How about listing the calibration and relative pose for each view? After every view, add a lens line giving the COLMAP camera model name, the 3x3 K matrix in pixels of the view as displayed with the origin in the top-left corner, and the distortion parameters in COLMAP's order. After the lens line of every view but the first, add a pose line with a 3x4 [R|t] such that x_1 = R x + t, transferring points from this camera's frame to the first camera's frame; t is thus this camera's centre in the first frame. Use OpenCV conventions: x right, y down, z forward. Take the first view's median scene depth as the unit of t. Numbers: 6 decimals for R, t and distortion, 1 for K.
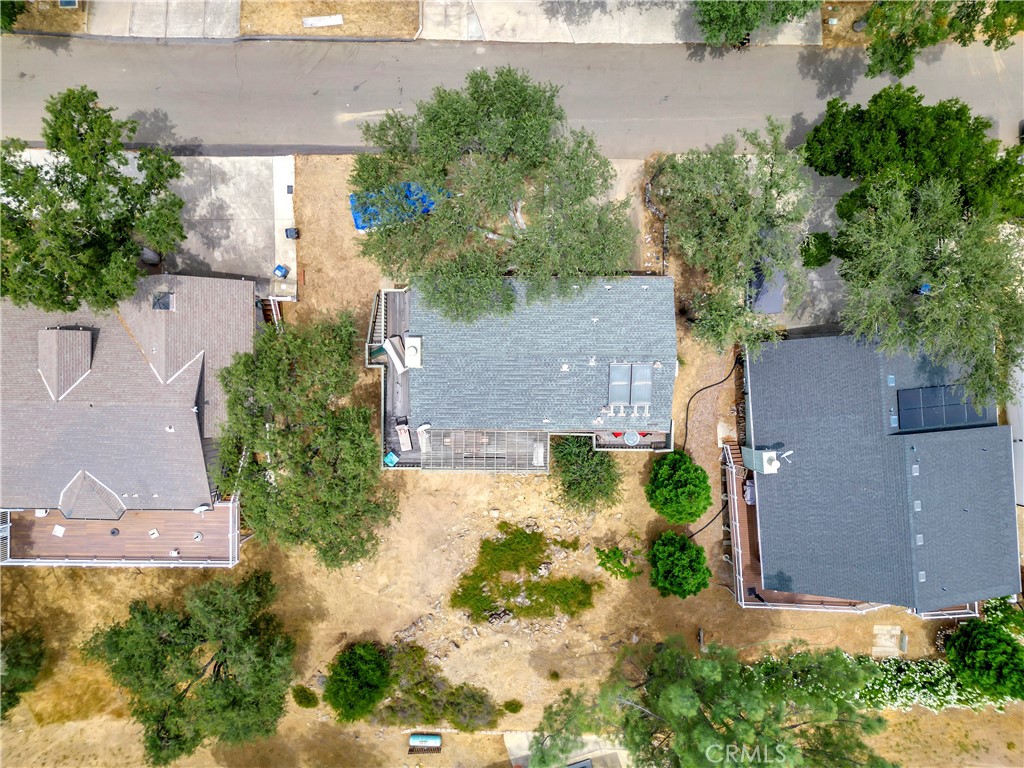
lens RADIAL K [[716.8, 0, 510.4], [0, 716.8, 390.3], [0, 0, 1]] dist [0.052683, -0.036937]
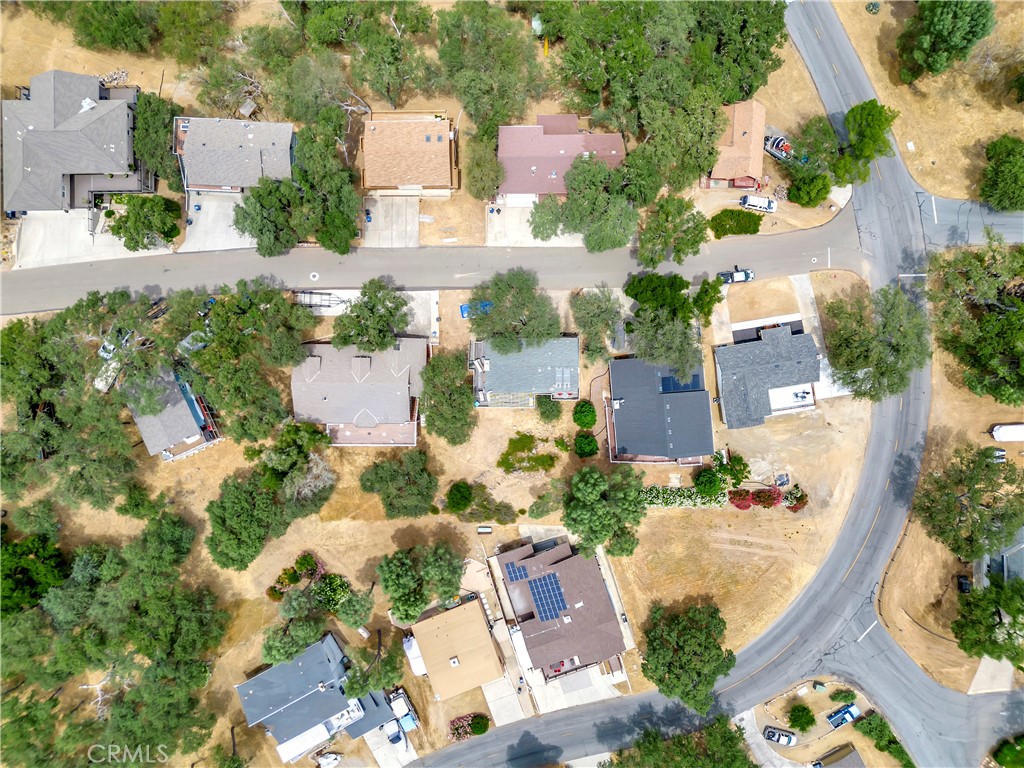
lens RADIAL K [[716.8, 0, 515.4], [0, 716.8, 380.0], [0, 0, 1]] dist [0.052683, -0.036937]
pose [[0.999938, -0.004240, -0.010314, 0.007533], [0.004189, 0.999979, -0.004946, 0.017818], [0.010334, 0.004903, 0.999935, -1.568018]]
